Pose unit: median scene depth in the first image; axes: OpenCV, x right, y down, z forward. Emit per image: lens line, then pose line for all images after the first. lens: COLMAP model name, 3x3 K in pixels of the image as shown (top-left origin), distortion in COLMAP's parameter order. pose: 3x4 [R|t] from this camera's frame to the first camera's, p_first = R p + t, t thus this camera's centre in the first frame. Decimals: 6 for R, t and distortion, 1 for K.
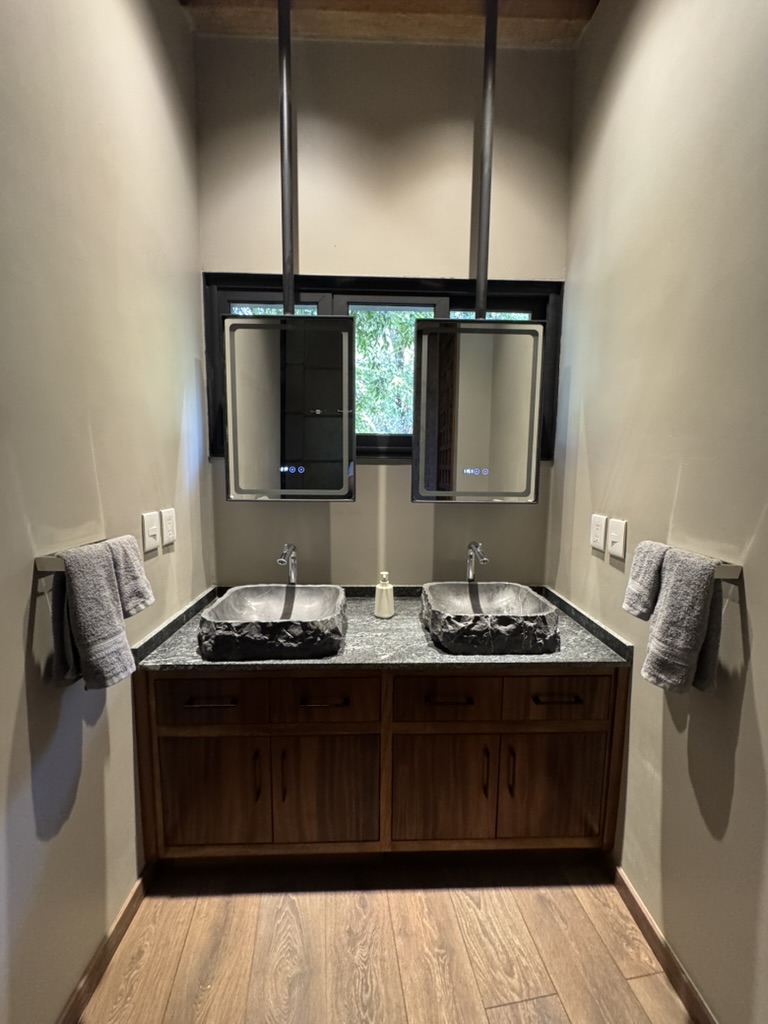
lens RADIAL K [[405.5, 0, 381.7], [0, 405.5, 509.4], [0, 0, 1]] dist [-0.008170, 0.000486]
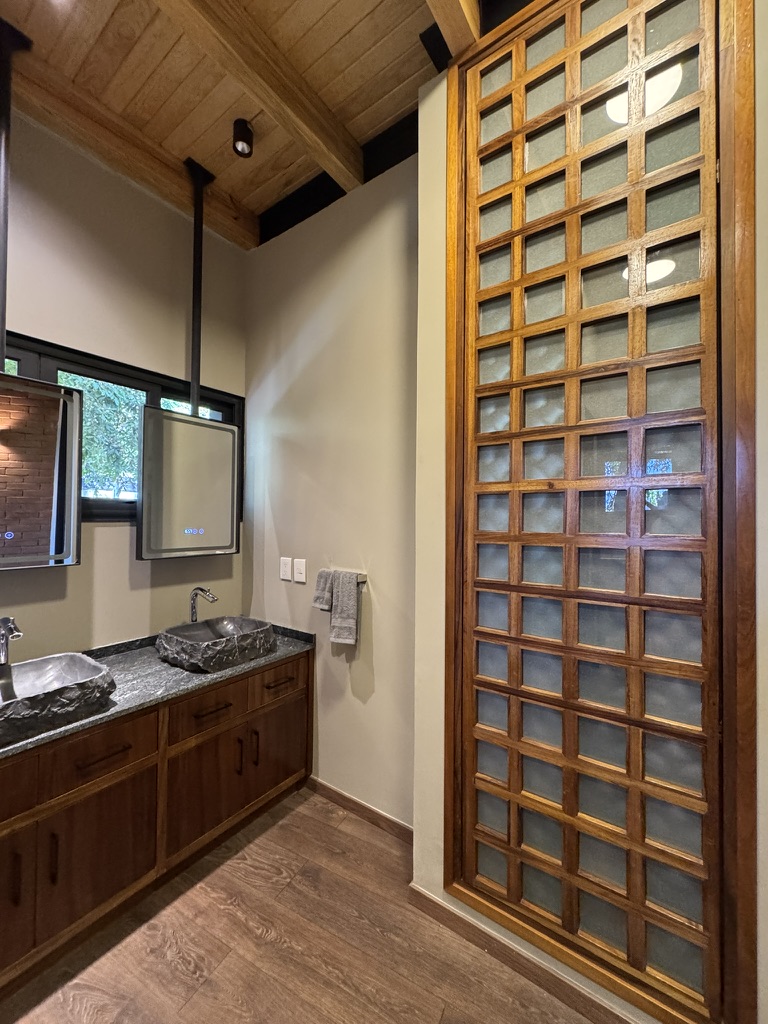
lens RADIAL K [[405.5, 0, 384.8], [0, 405.5, 514.3], [0, 0, 1]] dist [-0.008170, 0.000486]
pose [[0.597985, 0.006397, 0.801482, -0.538800], [0.082593, 0.994153, -0.069558, -0.014706], [-0.797240, 0.107792, 0.593960, -0.271357]]
